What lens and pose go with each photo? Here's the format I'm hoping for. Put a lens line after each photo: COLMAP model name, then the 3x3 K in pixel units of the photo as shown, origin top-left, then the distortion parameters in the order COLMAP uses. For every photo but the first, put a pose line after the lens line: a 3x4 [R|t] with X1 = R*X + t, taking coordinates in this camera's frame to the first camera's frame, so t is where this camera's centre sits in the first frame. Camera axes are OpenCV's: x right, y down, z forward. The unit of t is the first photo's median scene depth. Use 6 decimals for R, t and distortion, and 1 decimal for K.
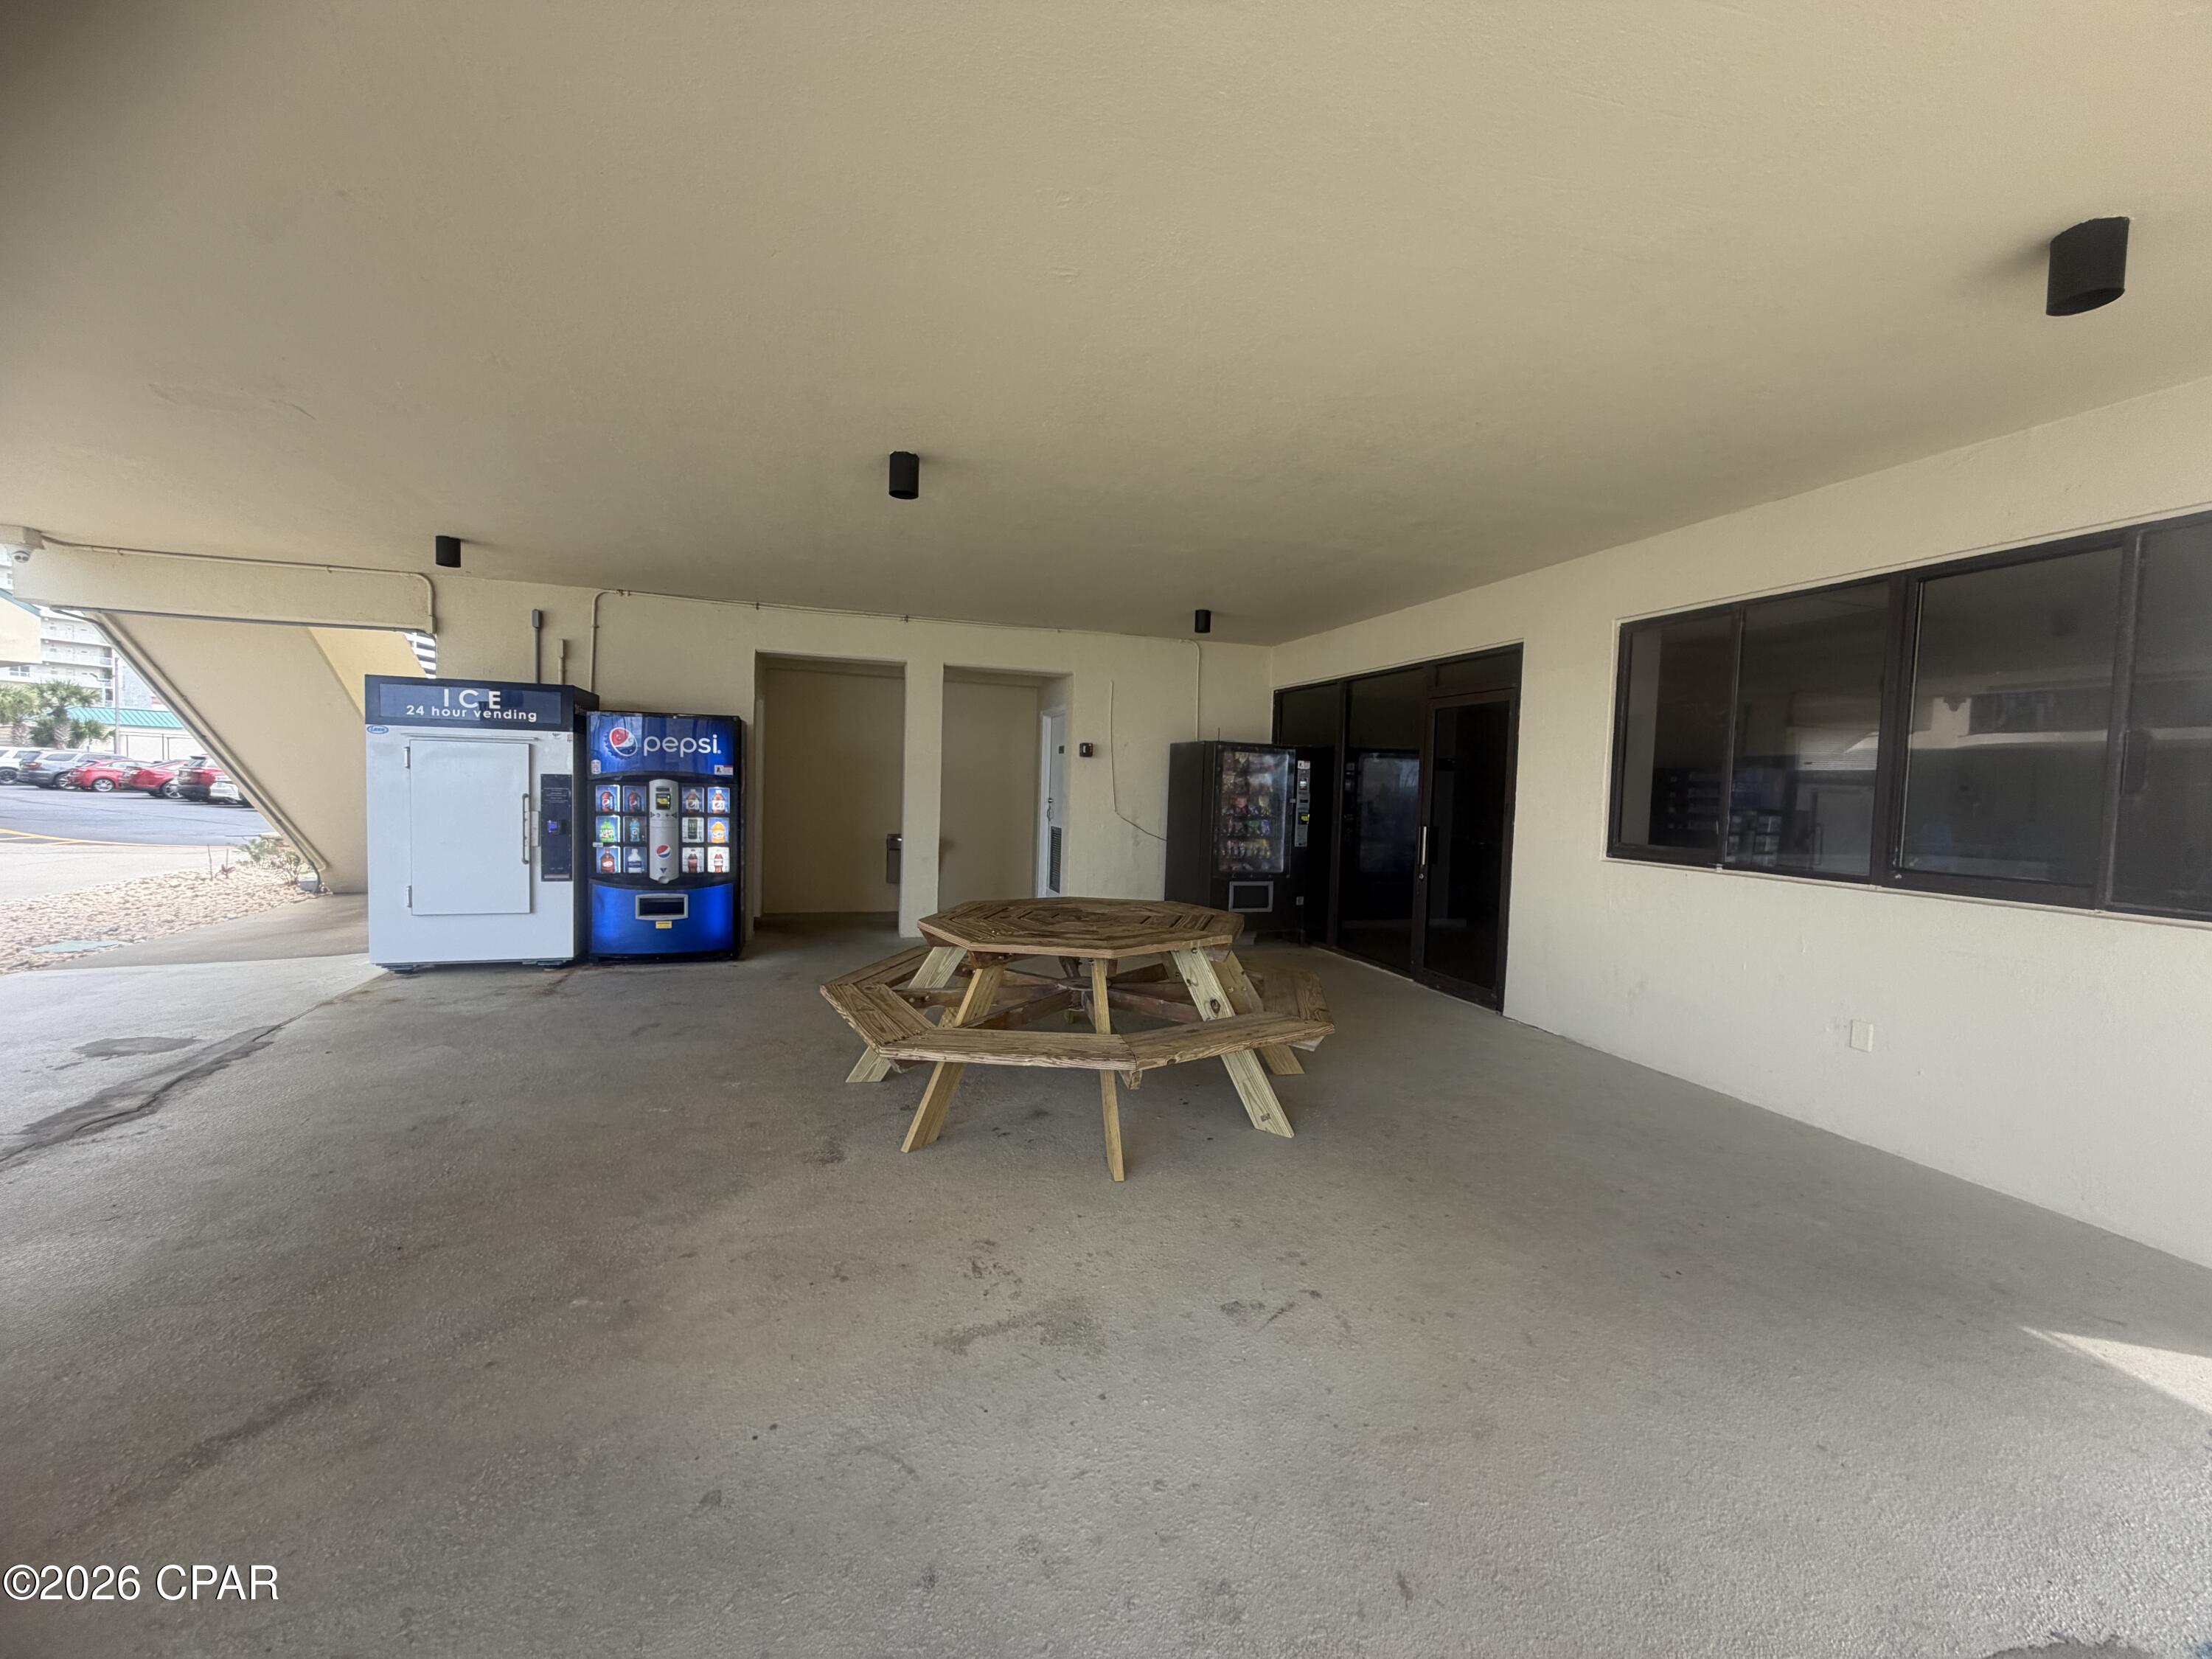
lens RADIAL K [[880.8, 0, 1098.8], [0, 880.8, 826.7], [0, 0, 1]] dist [0.000808, -0.000352]
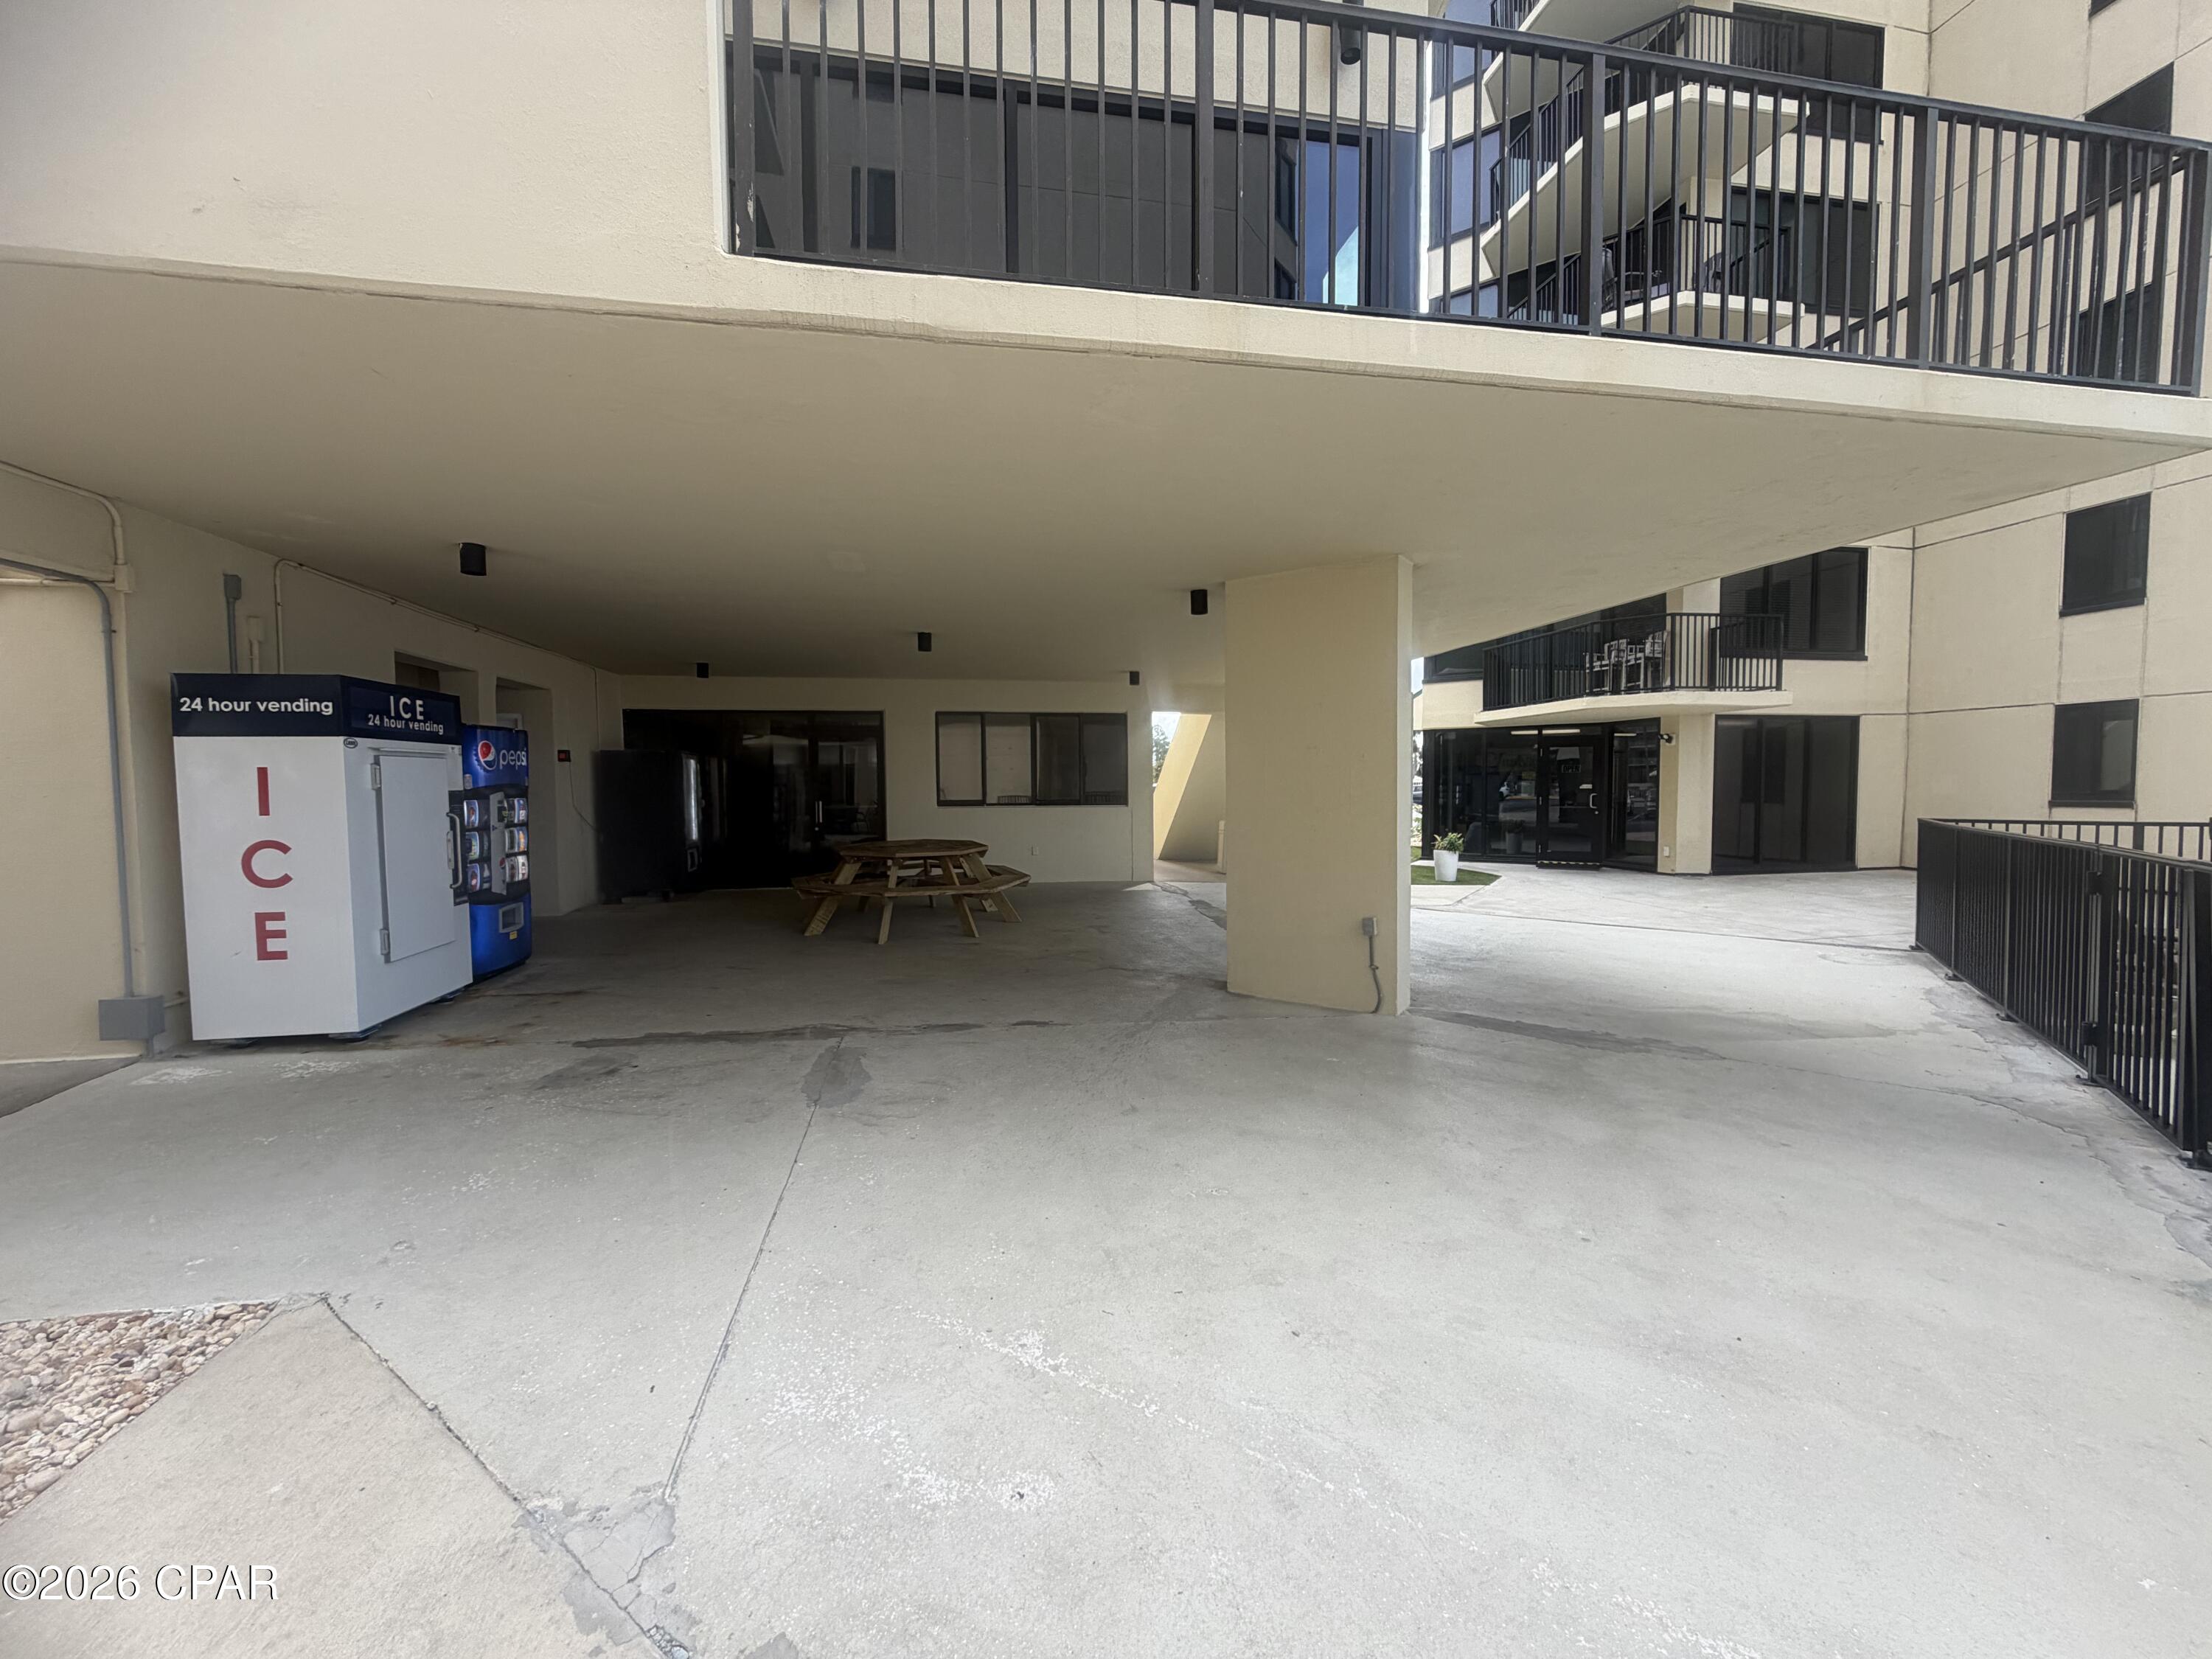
lens RADIAL K [[880.8, 0, 1098.8], [0, 880.8, 826.7], [0, 0, 1]] dist [0.000808, -0.000352]
pose [[0.159040, -0.075856, 0.984354, -1.408631], [0.051102, 0.996340, 0.068524, -0.049666], [-0.985949, 0.039405, 0.162334, 0.172887]]
